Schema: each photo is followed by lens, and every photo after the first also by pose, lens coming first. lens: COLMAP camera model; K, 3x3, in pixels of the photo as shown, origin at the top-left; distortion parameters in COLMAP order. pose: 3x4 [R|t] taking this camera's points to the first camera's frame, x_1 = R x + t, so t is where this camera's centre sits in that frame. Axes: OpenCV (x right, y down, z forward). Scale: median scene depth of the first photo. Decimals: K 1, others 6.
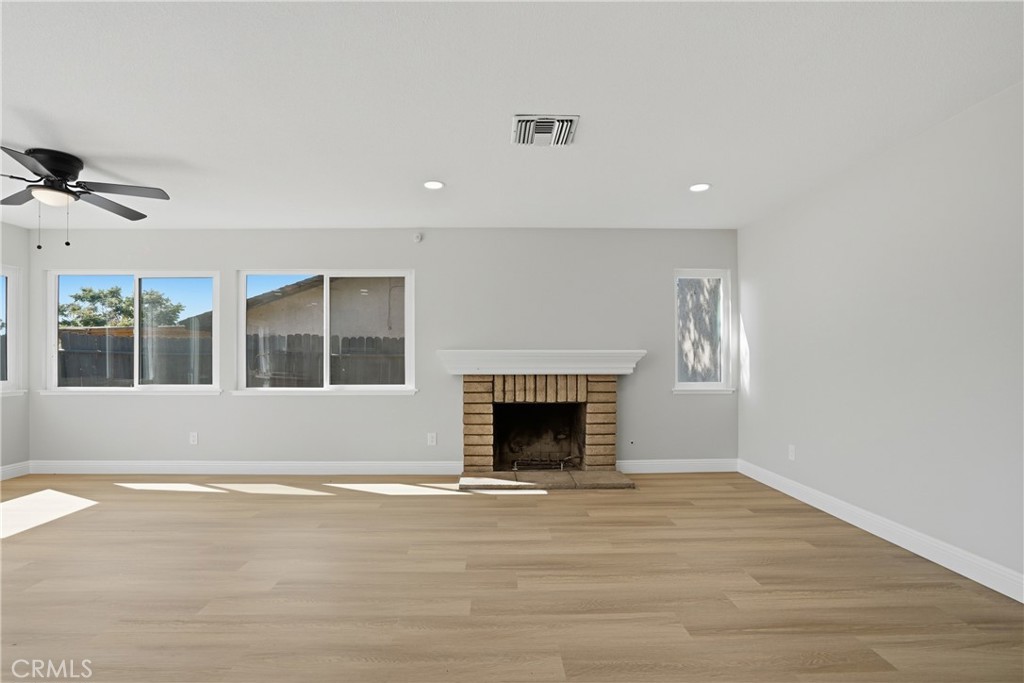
lens RADIAL K [[503.8, 0, 503.1], [0, 503.8, 357.9], [0, 0, 1]] dist [-0.034050, 0.009770]
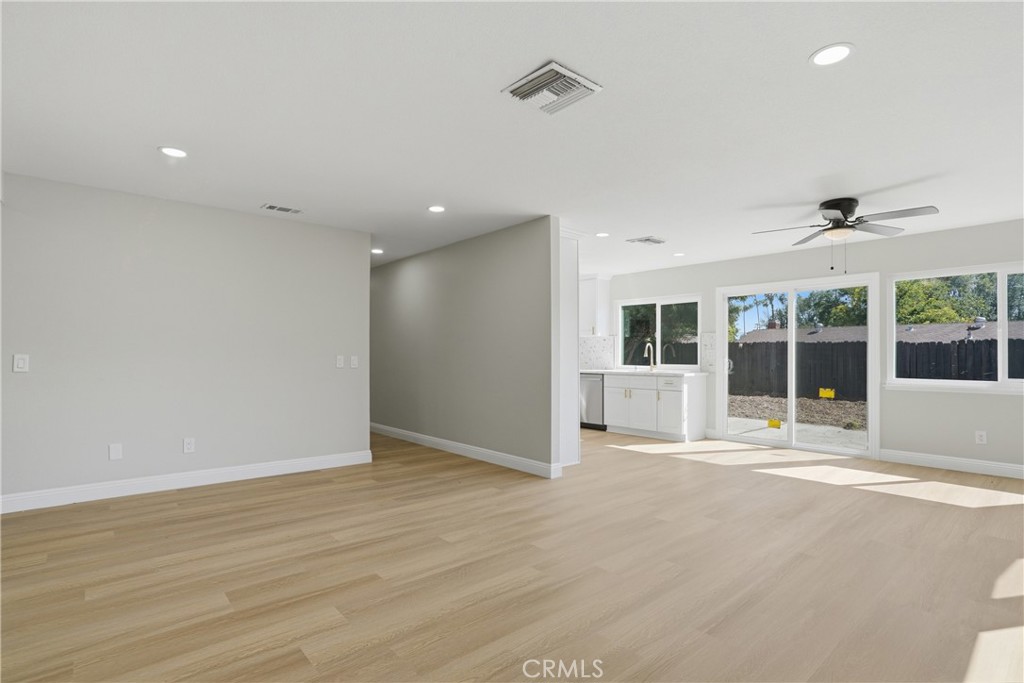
lens RADIAL K [[503.8, 0, 504.6], [0, 503.8, 346.3], [0, 0, 1]] dist [-0.034050, 0.009770]
pose [[-0.774467, -0.011724, -0.632506, 0.393668], [0.001032, 0.999804, -0.019795, -0.000172], [0.632614, -0.015983, -0.774302, 0.926942]]
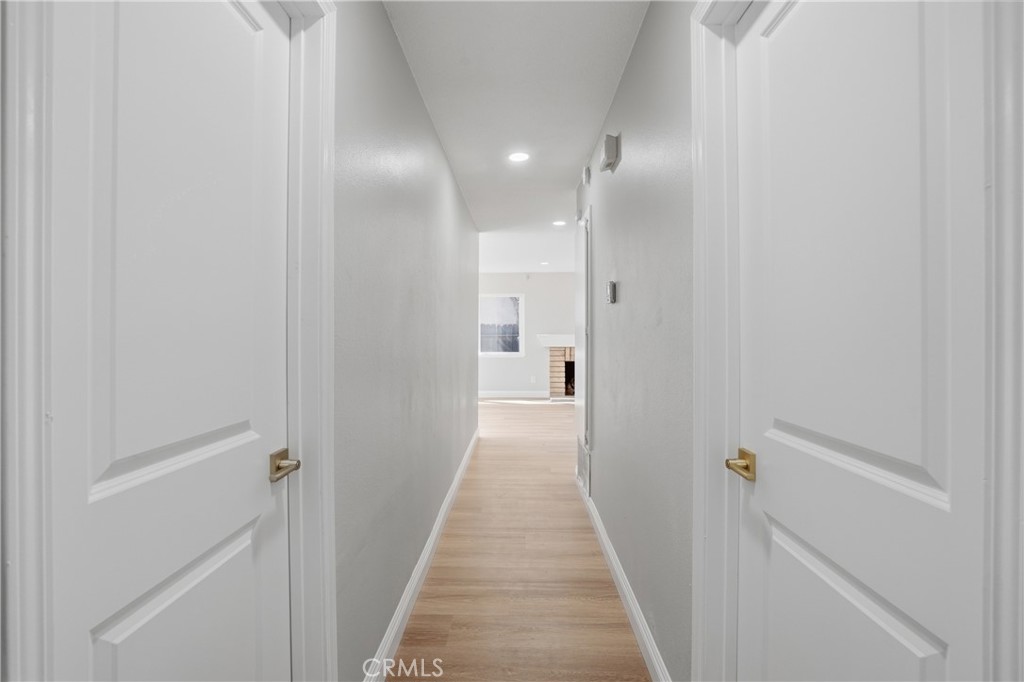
lens RADIAL K [[503.8, 0, 509.8], [0, 503.8, 336.8], [0, 0, 1]] dist [-0.034050, 0.009770]
pose [[0.999954, 0.000525, -0.009549, -0.217879], [-0.000426, 0.999946, 0.010375, -0.026813], [0.009554, -0.010371, 0.999901, -0.983723]]
